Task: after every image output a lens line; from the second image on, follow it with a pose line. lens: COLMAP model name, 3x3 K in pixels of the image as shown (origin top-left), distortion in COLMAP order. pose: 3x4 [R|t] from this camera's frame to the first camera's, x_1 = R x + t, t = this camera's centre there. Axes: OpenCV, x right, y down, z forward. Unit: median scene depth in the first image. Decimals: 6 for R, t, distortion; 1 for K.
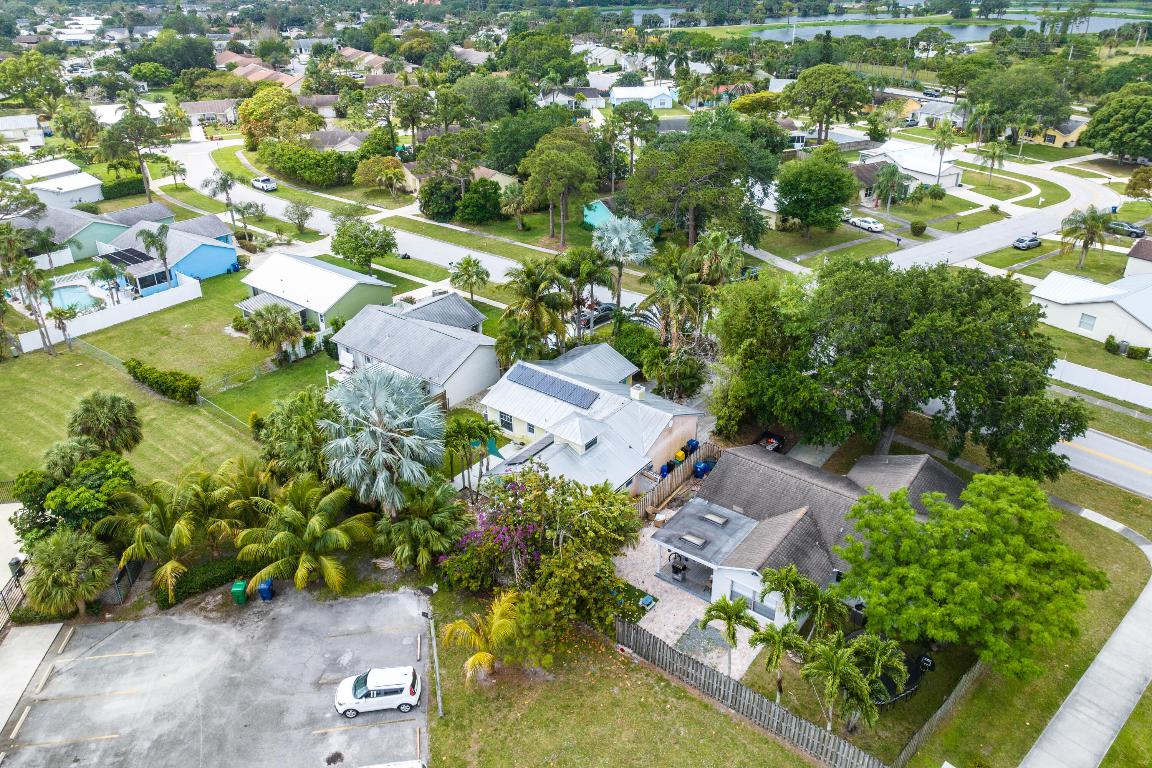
lens RADIAL K [[786.7, 0, 577.1], [0, 786.7, 363.7], [0, 0, 1]] dist [-0.034428, 0.030864]
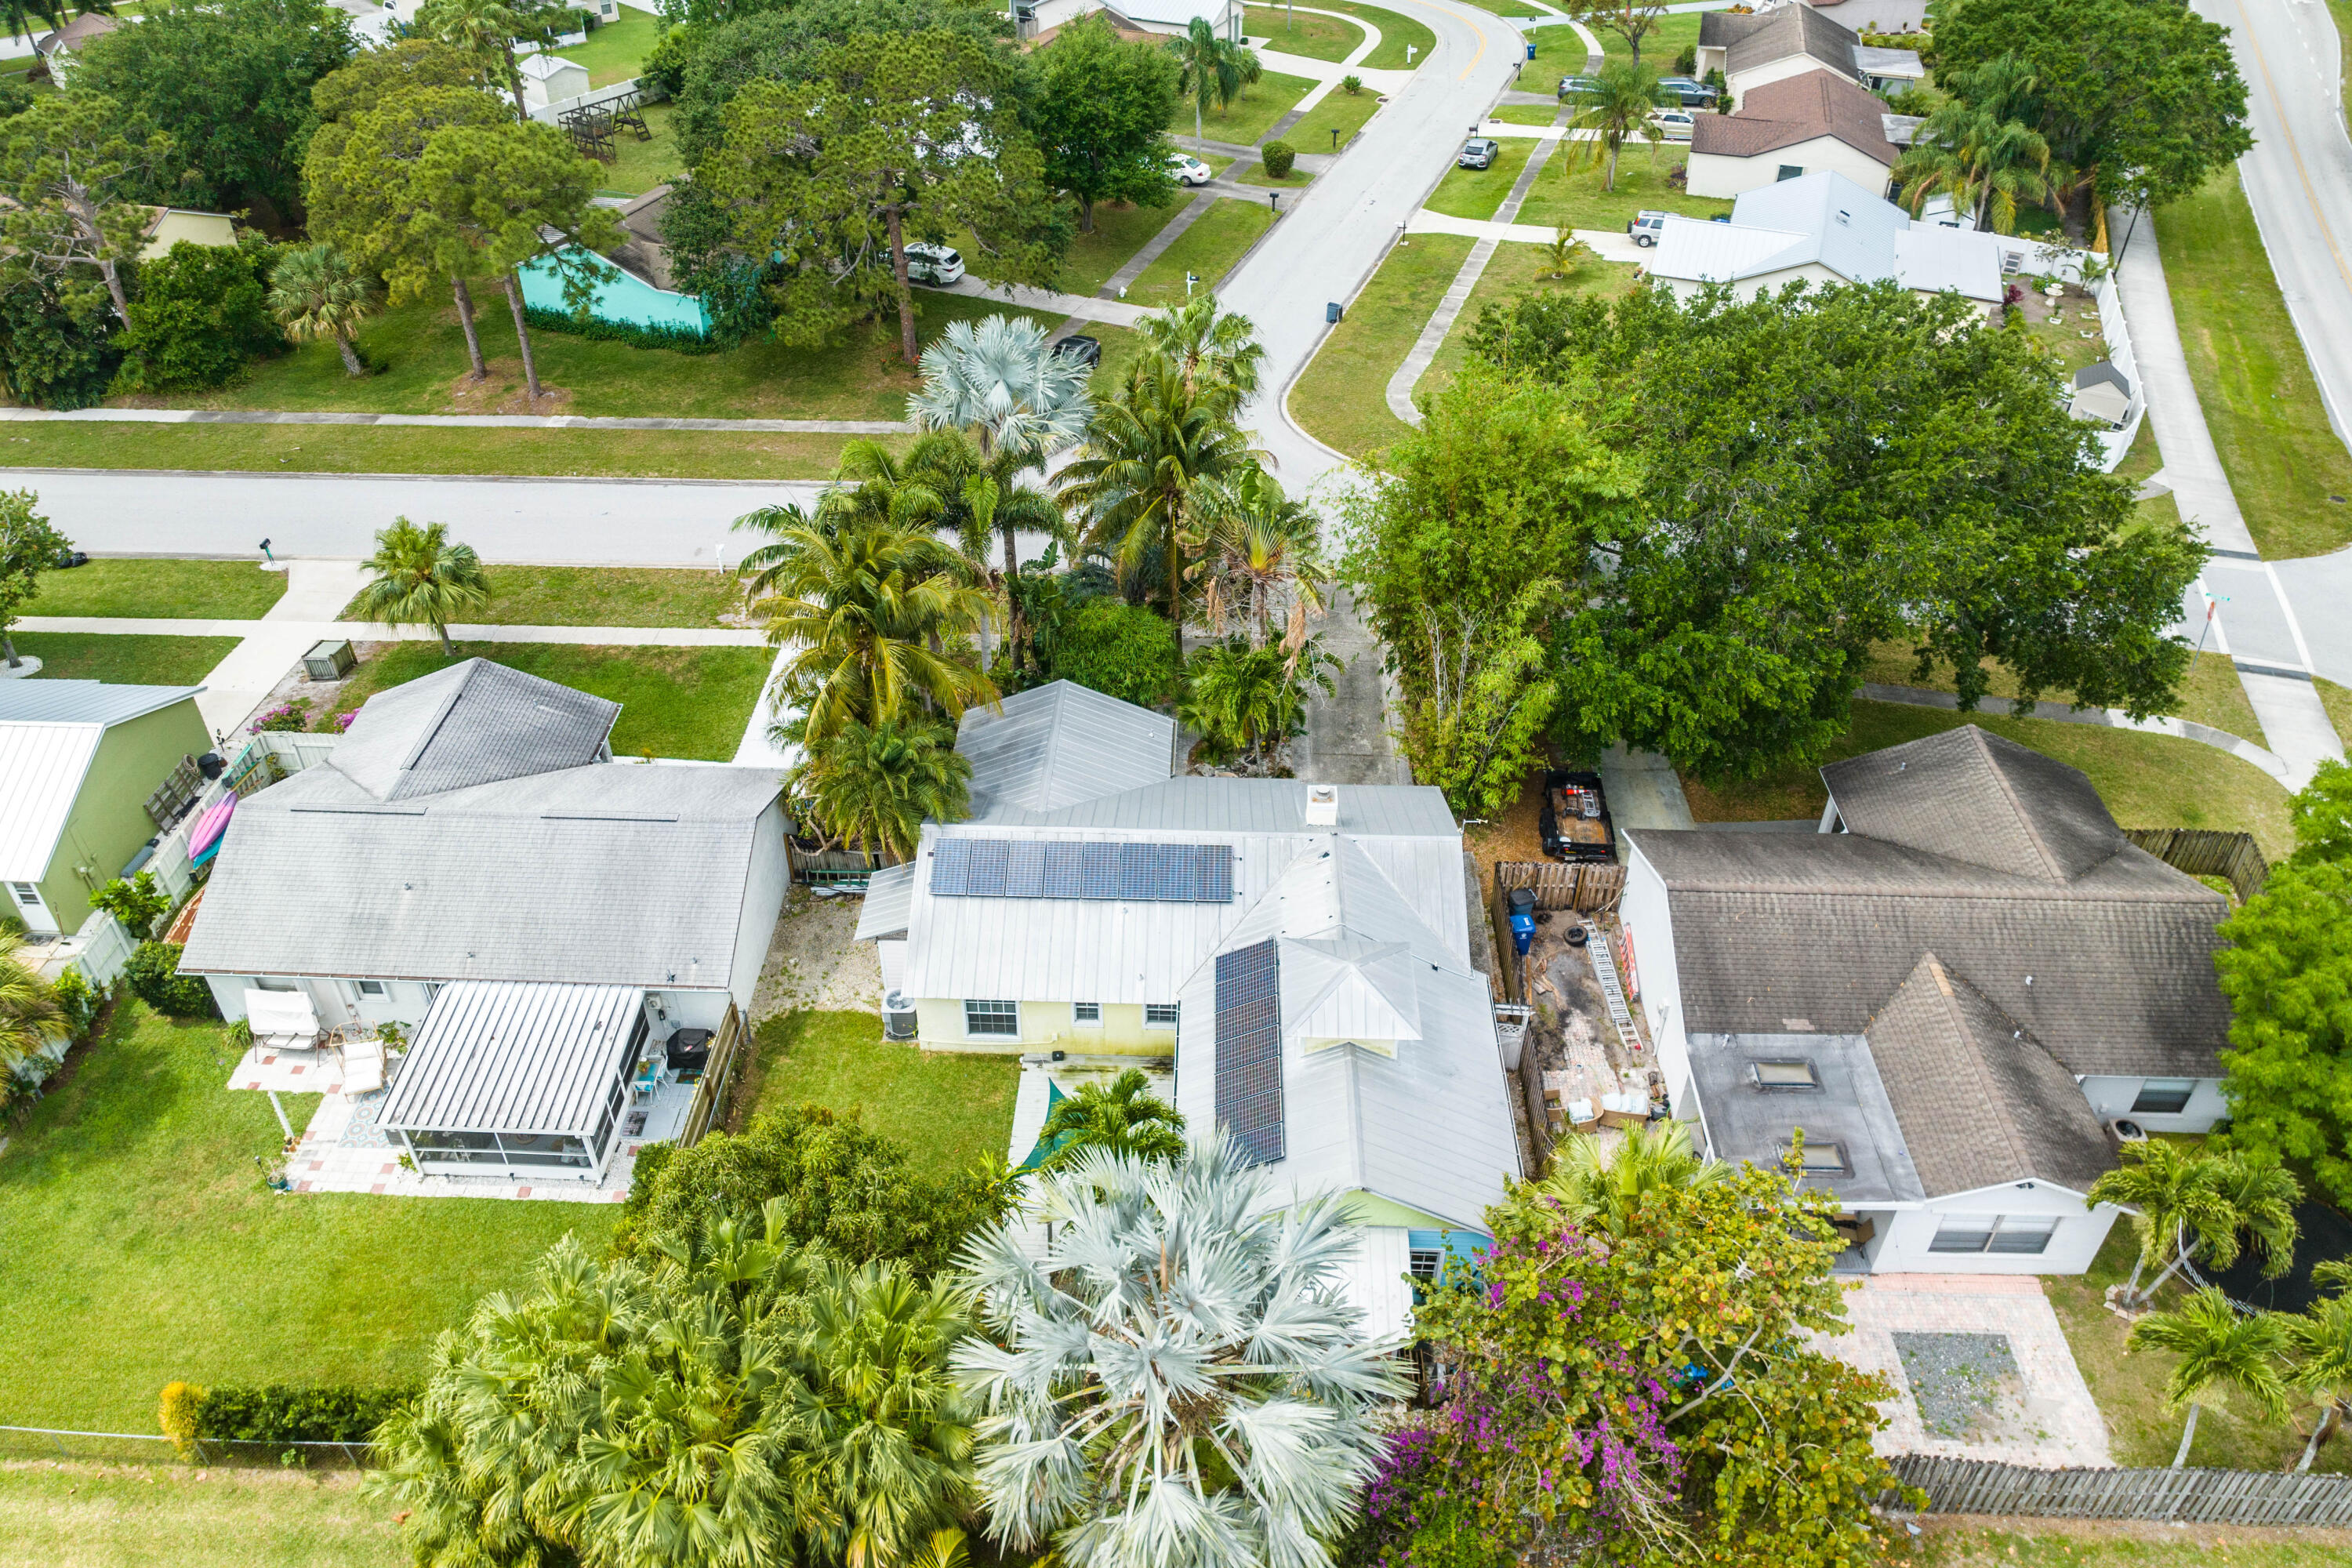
lens RADIAL K [[1606.1, 0, 1178.2], [0, 1606.1, 742.6], [0, 0, 1]] dist [-0.034428, 0.030864]
pose [[0.807038, -0.352723, 0.473579, -0.319512], [0.256459, 0.931775, 0.256952, -0.200522], [-0.531902, -0.085917, 0.842436, 0.381385]]
